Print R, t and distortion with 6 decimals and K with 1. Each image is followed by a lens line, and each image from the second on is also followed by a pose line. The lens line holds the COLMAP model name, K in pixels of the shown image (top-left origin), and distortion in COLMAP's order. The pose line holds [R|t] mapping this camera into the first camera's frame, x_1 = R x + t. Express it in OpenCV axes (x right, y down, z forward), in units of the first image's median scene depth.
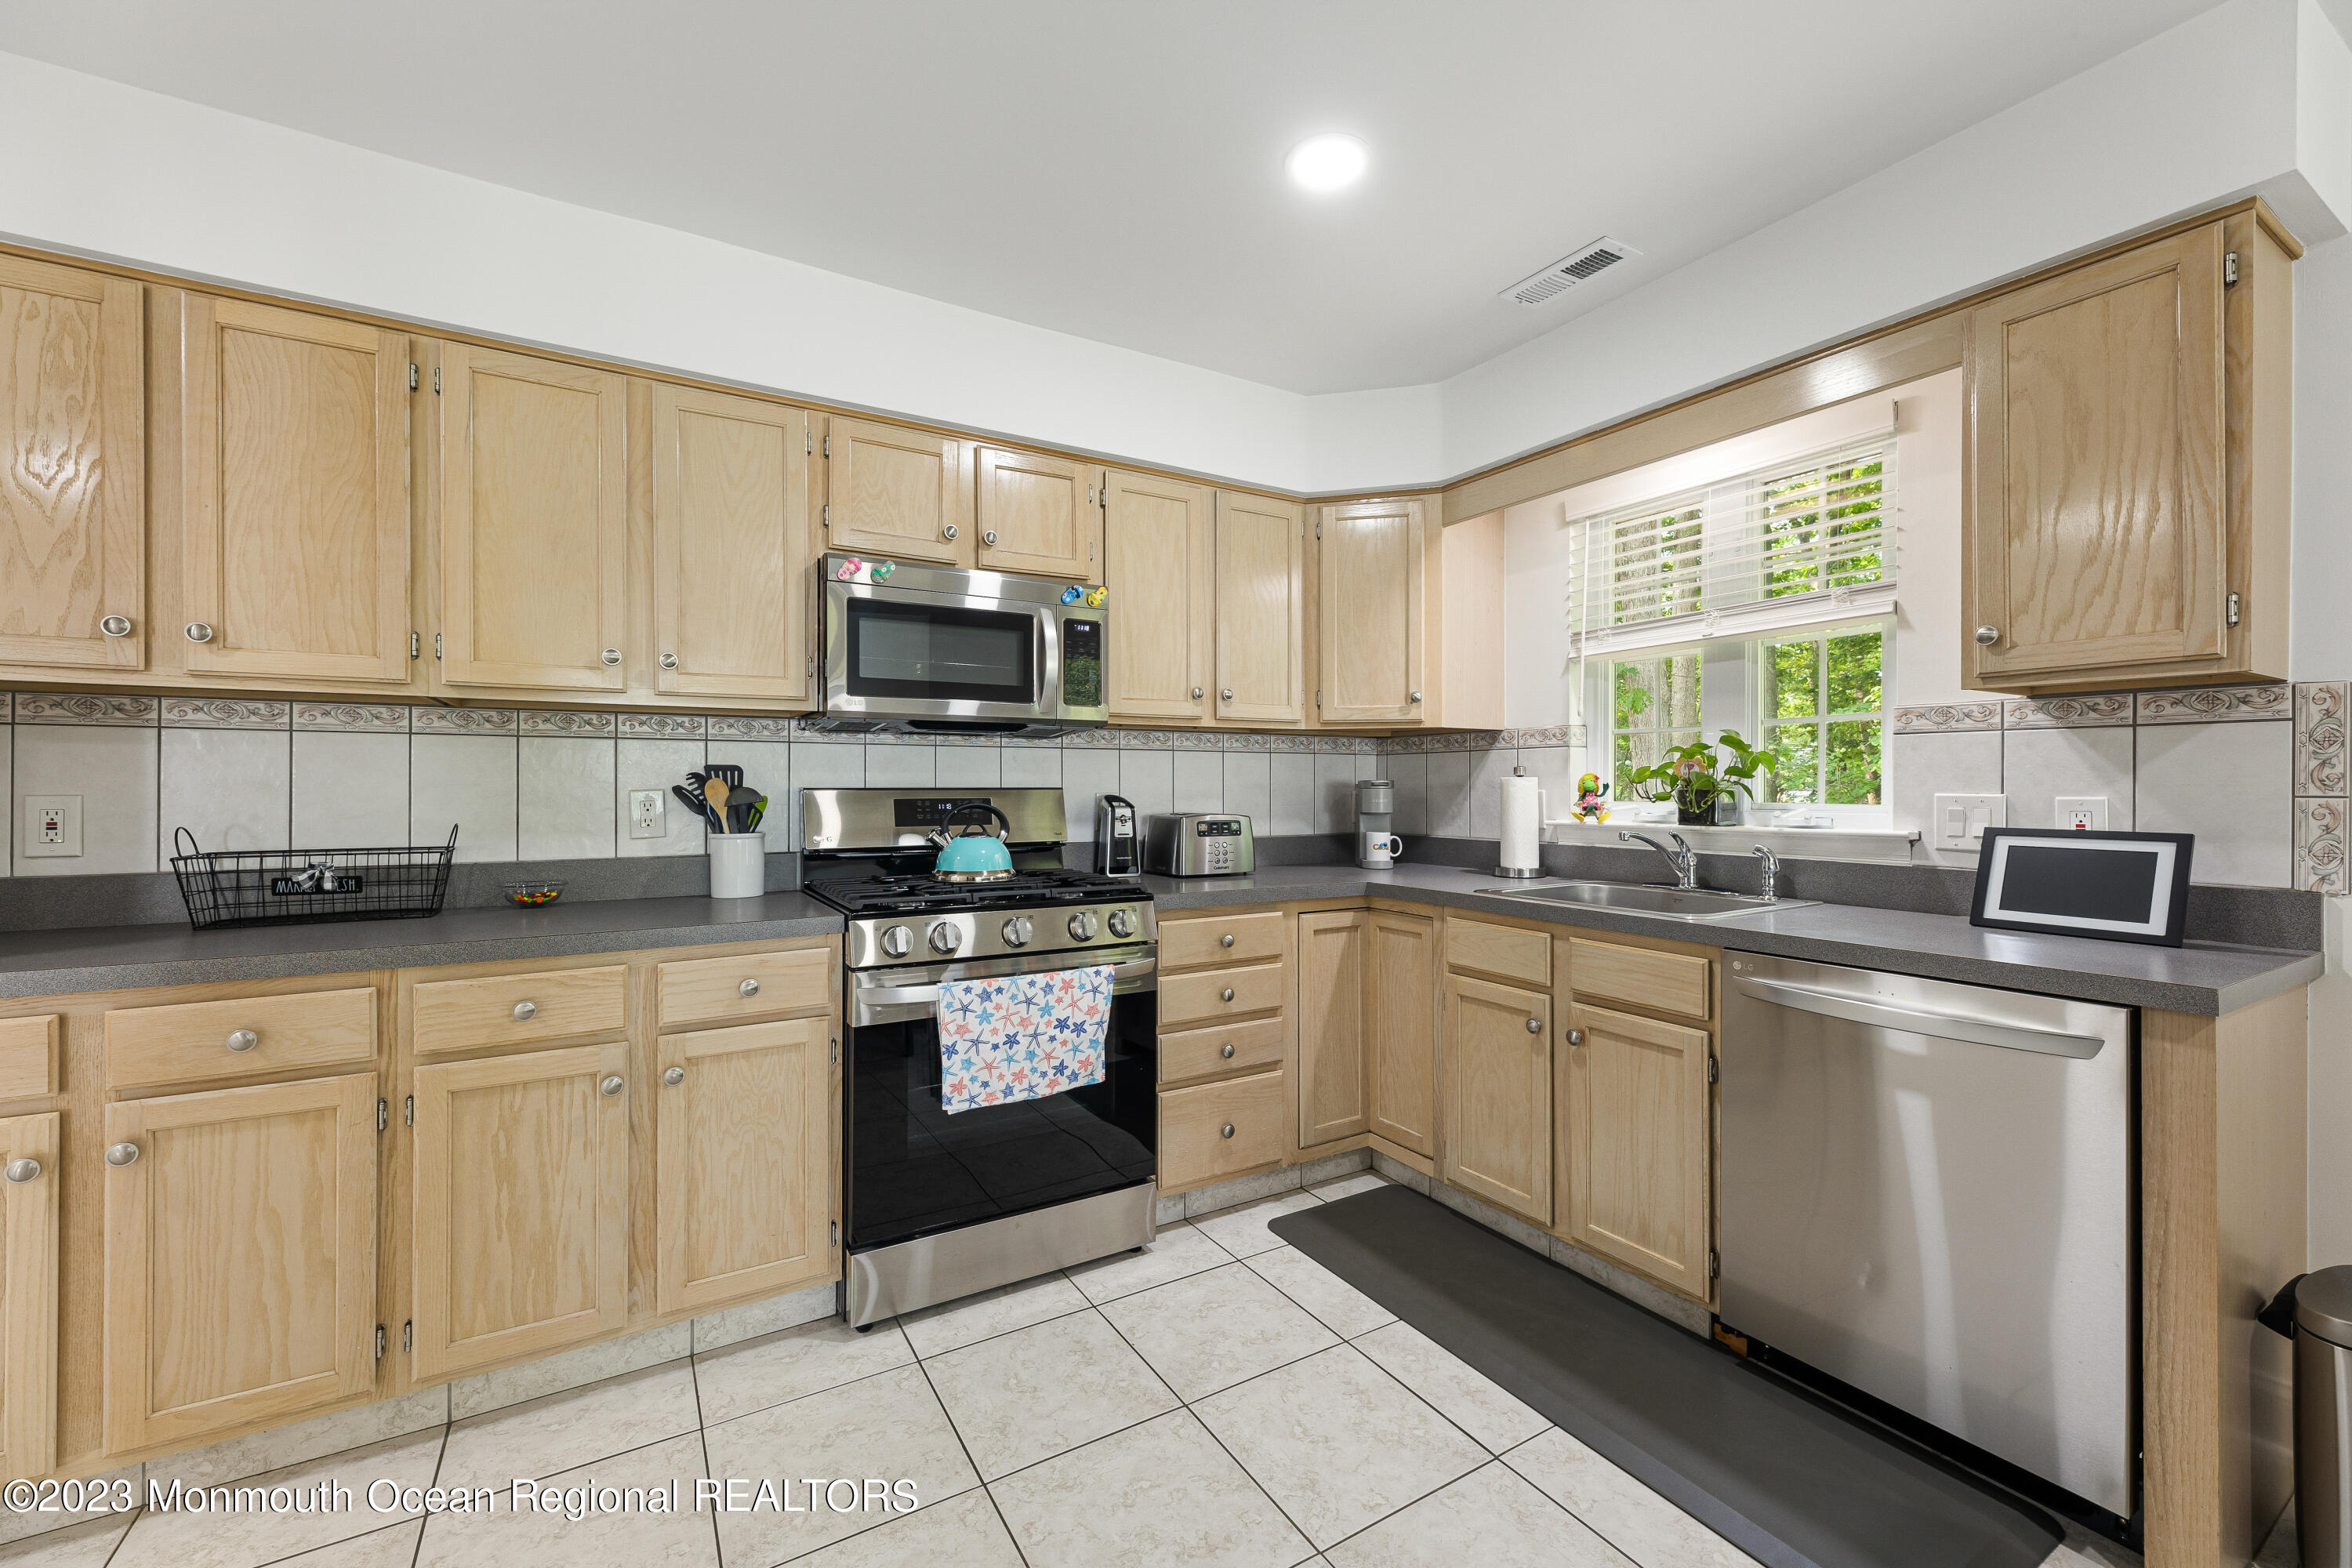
lens RADIAL K [[946.2, 0, 1174.2], [0, 946.2, 778.6], [0, 0, 1]] dist [0.002586, -0.000687]
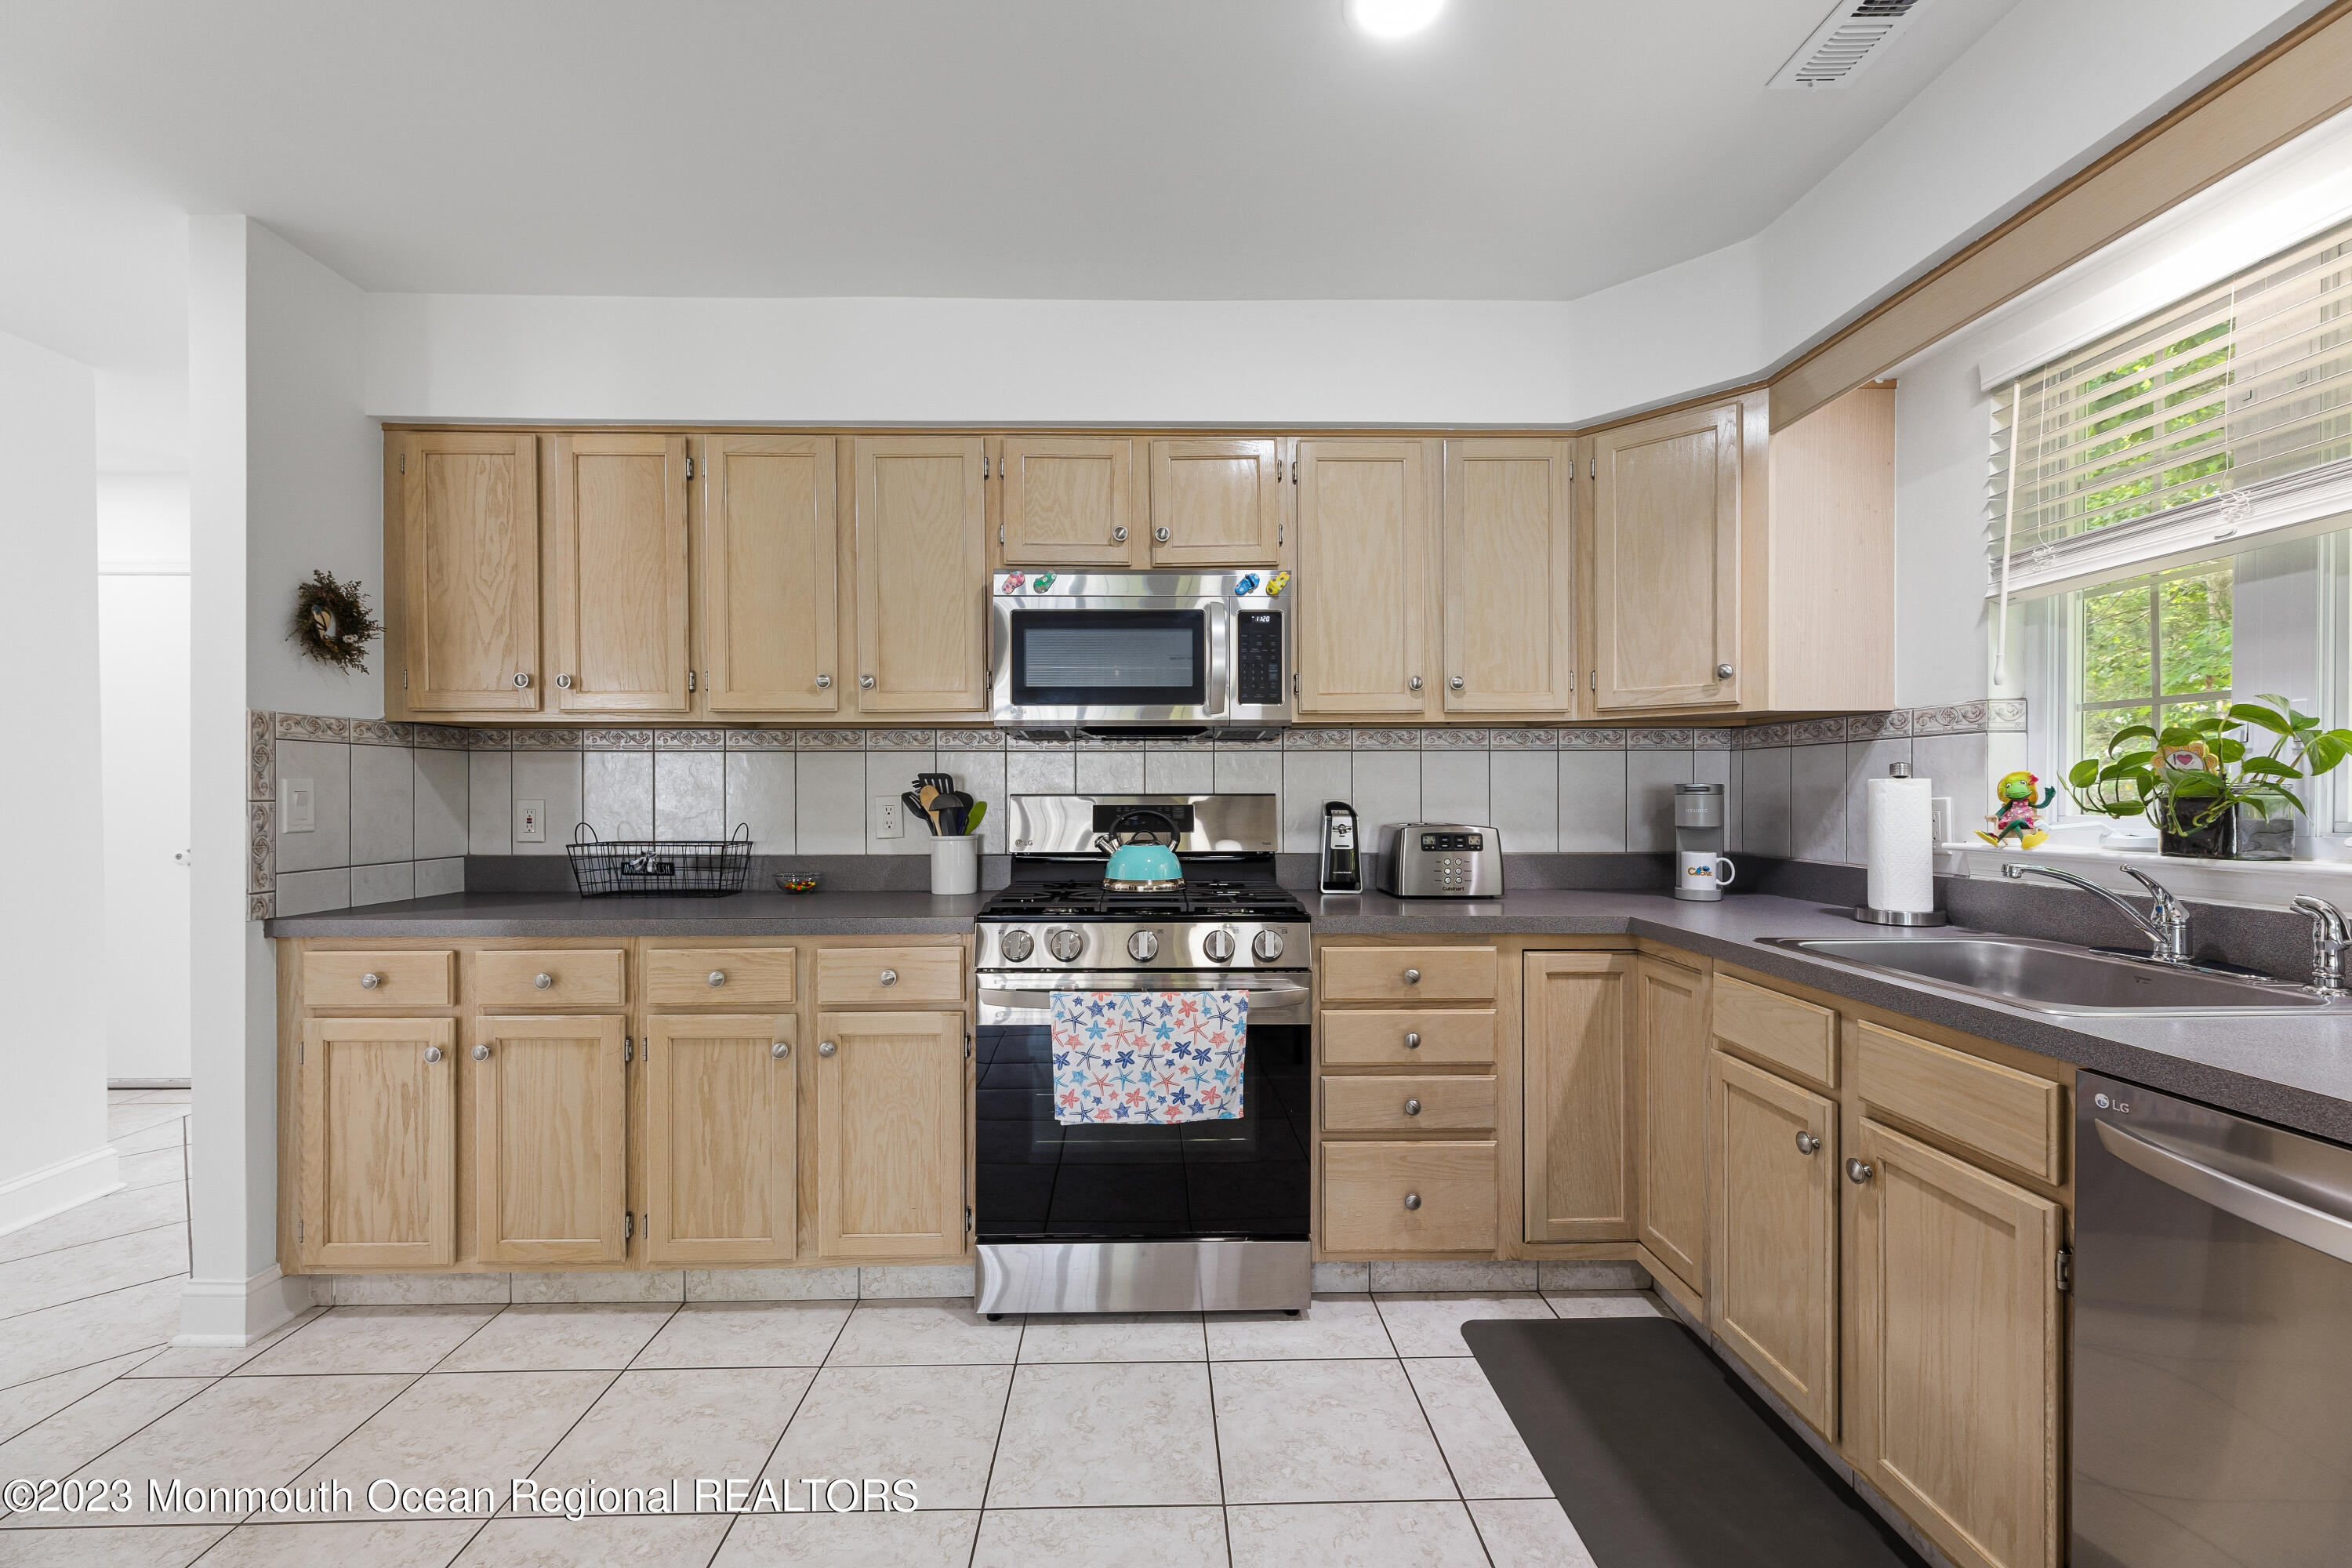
lens RADIAL K [[946.2, 0, 1174.0], [0, 946.2, 793.9], [0, 0, 1]] dist [0.002586, -0.000687]
pose [[0.870516, -0.000489, -0.492140, 0.317549], [0.005046, 0.999956, 0.007933, 0.002074], [0.492114, -0.009390, 0.870480, 0.182275]]
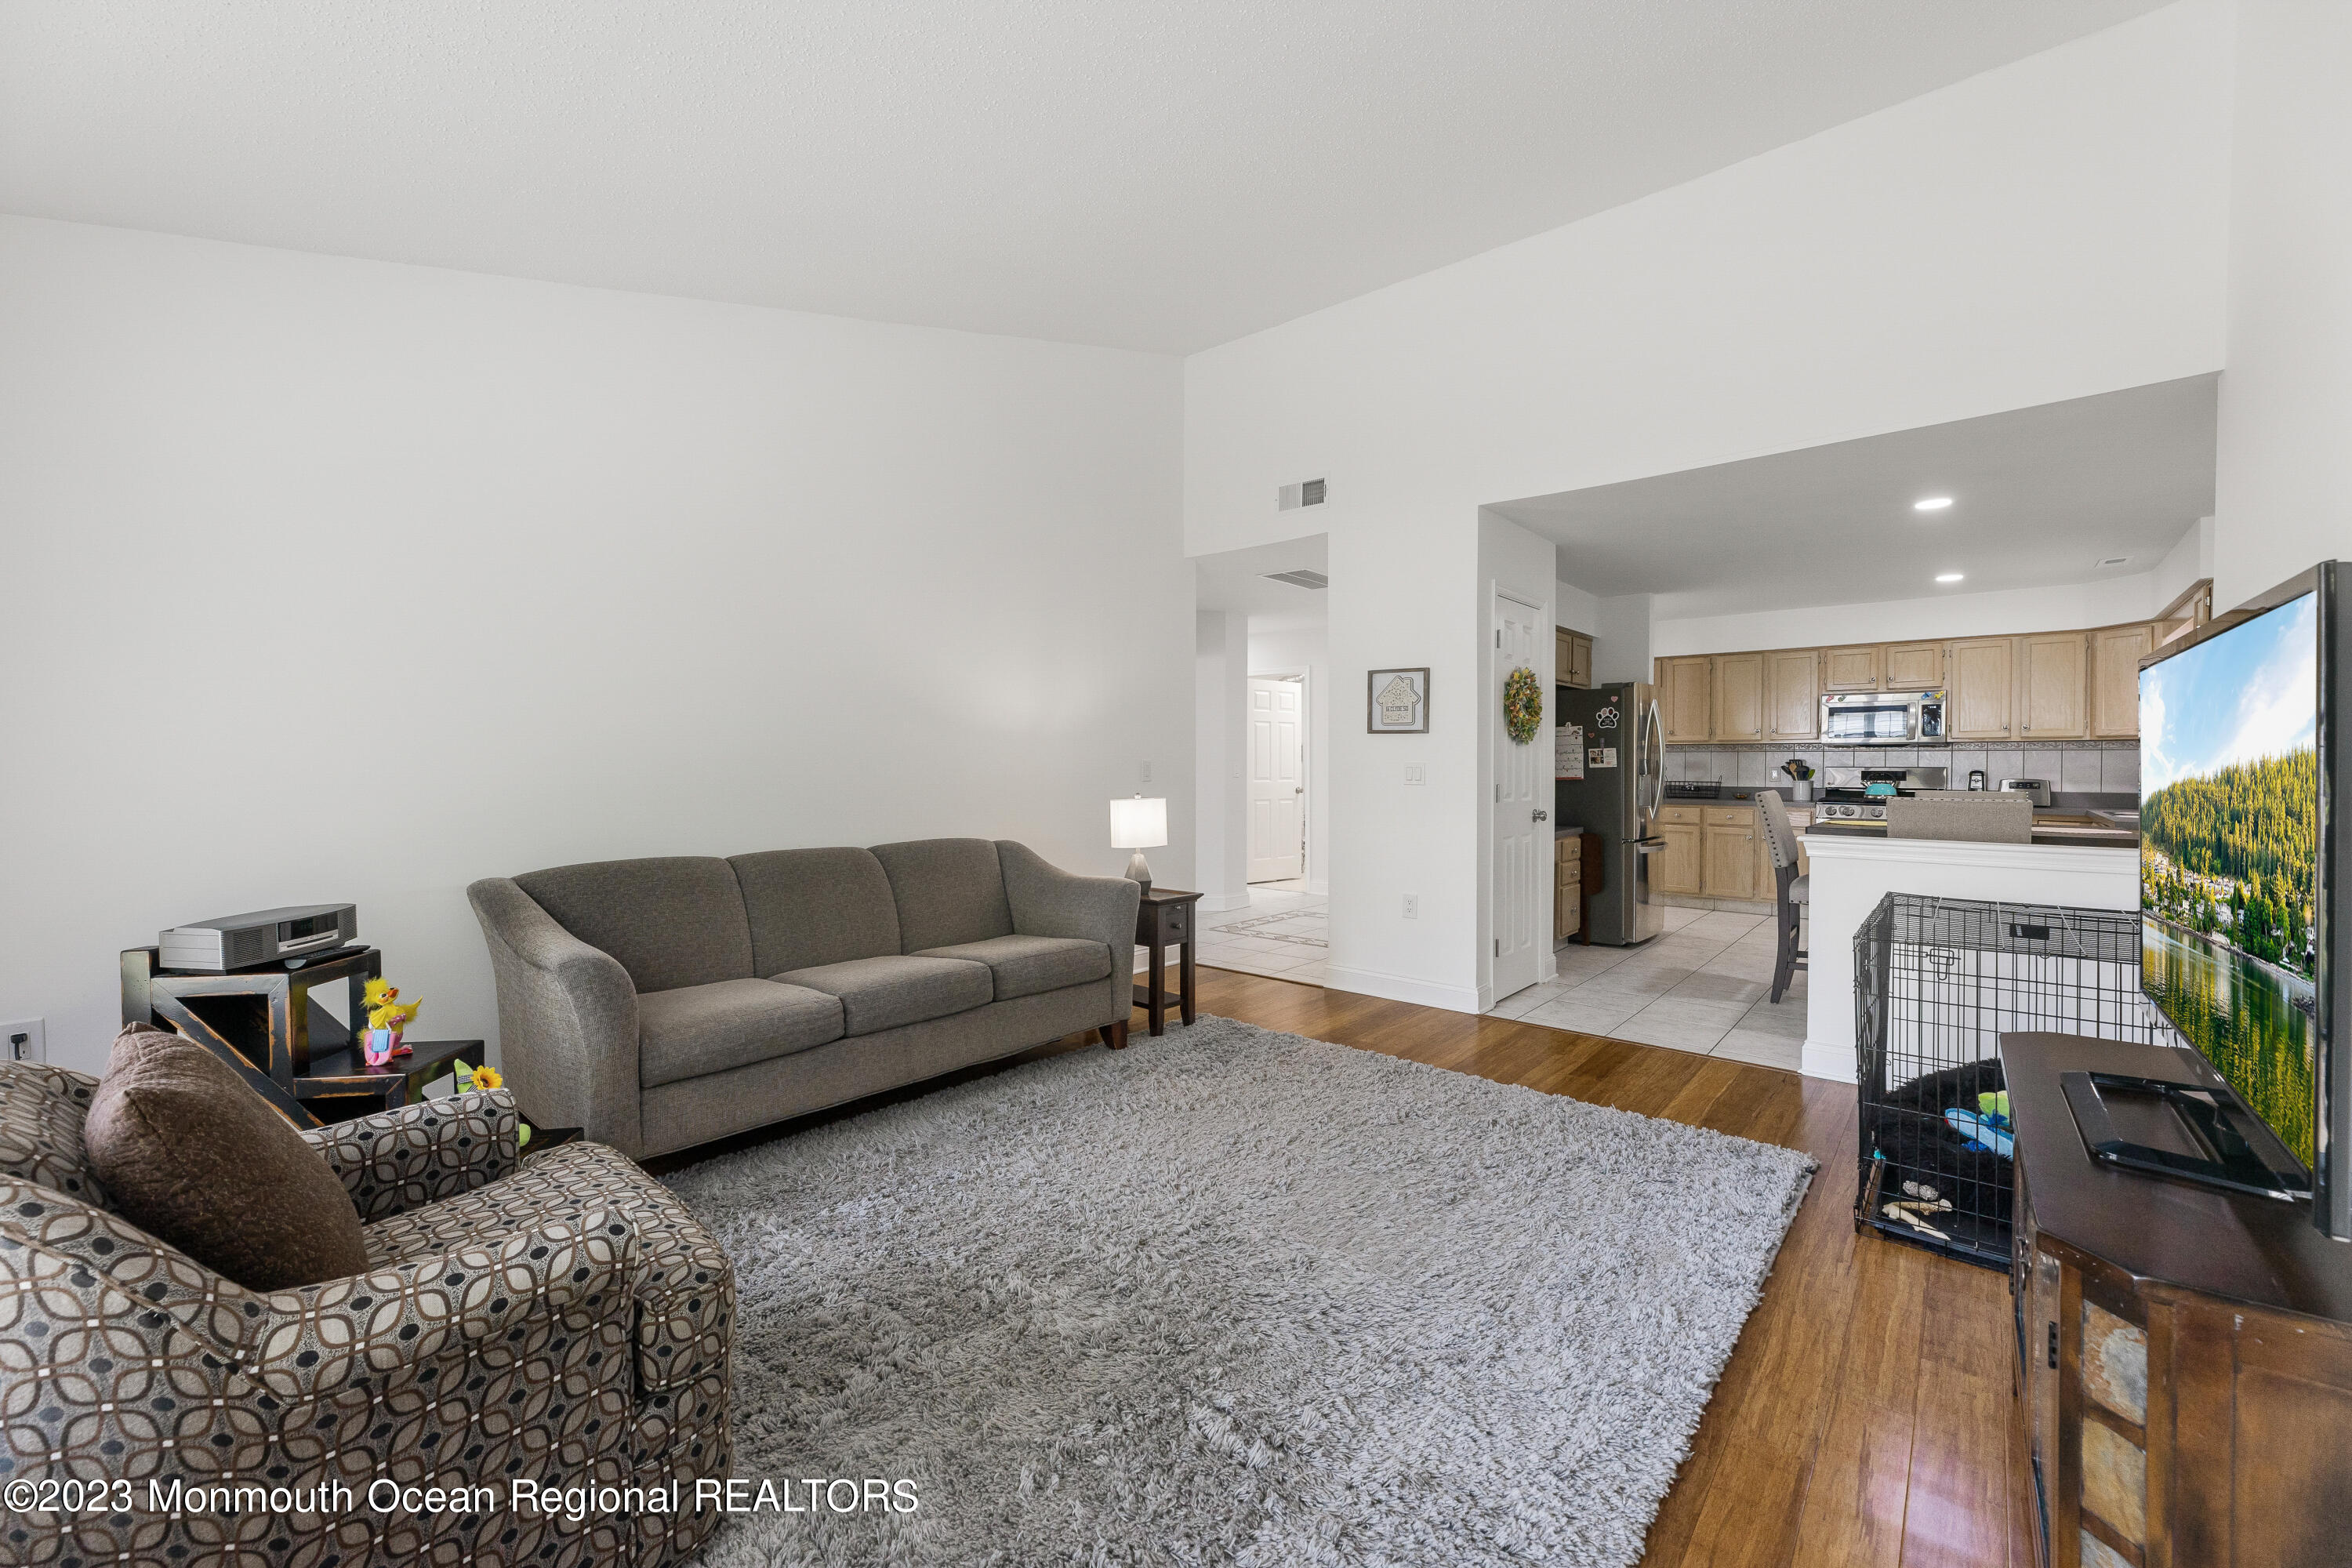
lens RADIAL K [[946.2, 0, 1174.6], [0, 946.2, 777.8], [0, 0, 1]] dist [0.002586, -0.000687]
pose [[0.309755, 0.009762, -0.950766, 2.022673], [-0.000270, 0.999948, 0.010179, 0.015339], [0.950817, -0.002896, 0.309741, -2.107110]]
